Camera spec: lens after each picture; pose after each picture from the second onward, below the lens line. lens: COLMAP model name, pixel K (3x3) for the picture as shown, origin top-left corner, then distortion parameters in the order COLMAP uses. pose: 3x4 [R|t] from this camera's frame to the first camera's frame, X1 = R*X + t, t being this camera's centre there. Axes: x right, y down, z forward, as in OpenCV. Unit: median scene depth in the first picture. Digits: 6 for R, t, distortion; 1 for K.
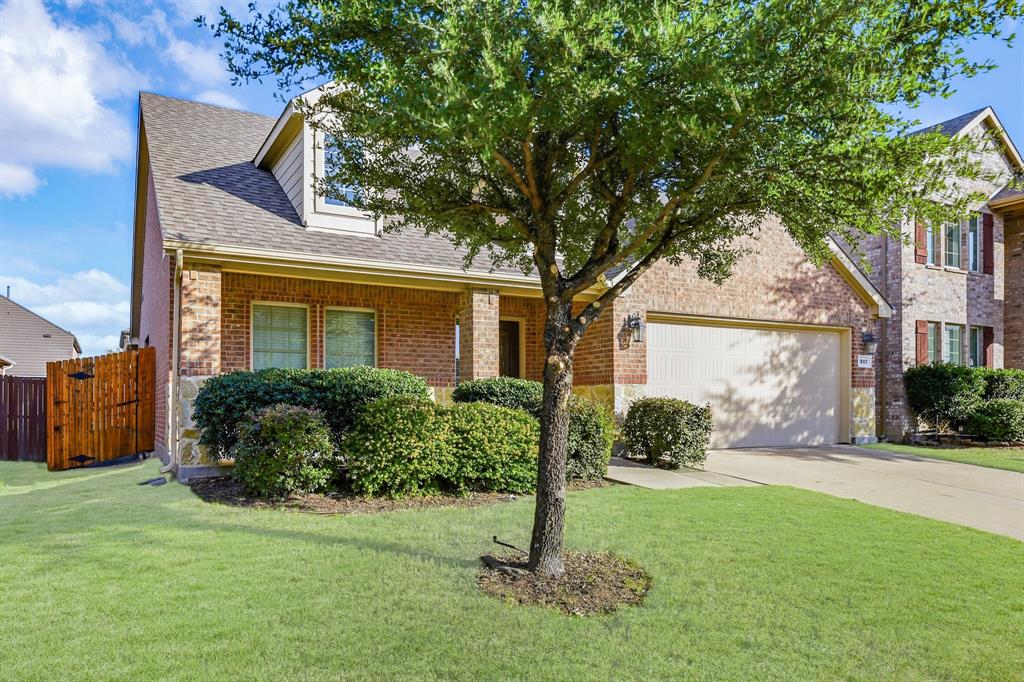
lens RADIAL K [[708.1, 0, 511.9], [0, 708.1, 339.8], [0, 0, 1]] dist [-0.005416, -0.000789]
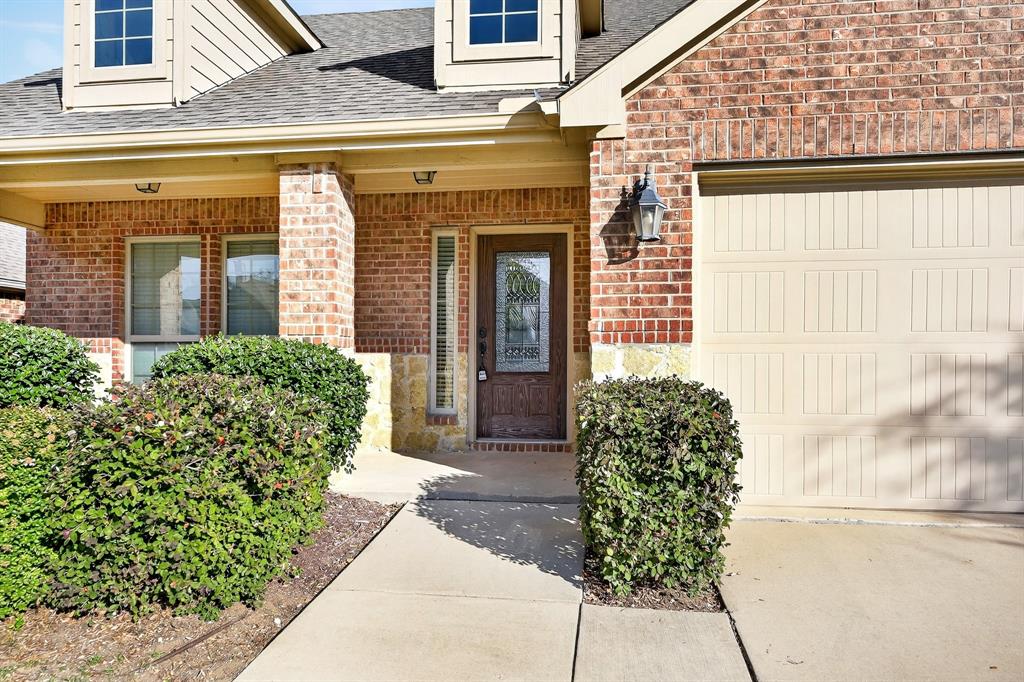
lens RADIAL K [[708.1, 0, 511.9], [0, 708.1, 341.2], [0, 0, 1]] dist [-0.005416, -0.000789]
pose [[0.801944, -0.019514, -0.597081, 0.353611], [0.054106, 0.997731, 0.040062, 0.039760], [0.594945, -0.064433, 0.801180, 0.616696]]
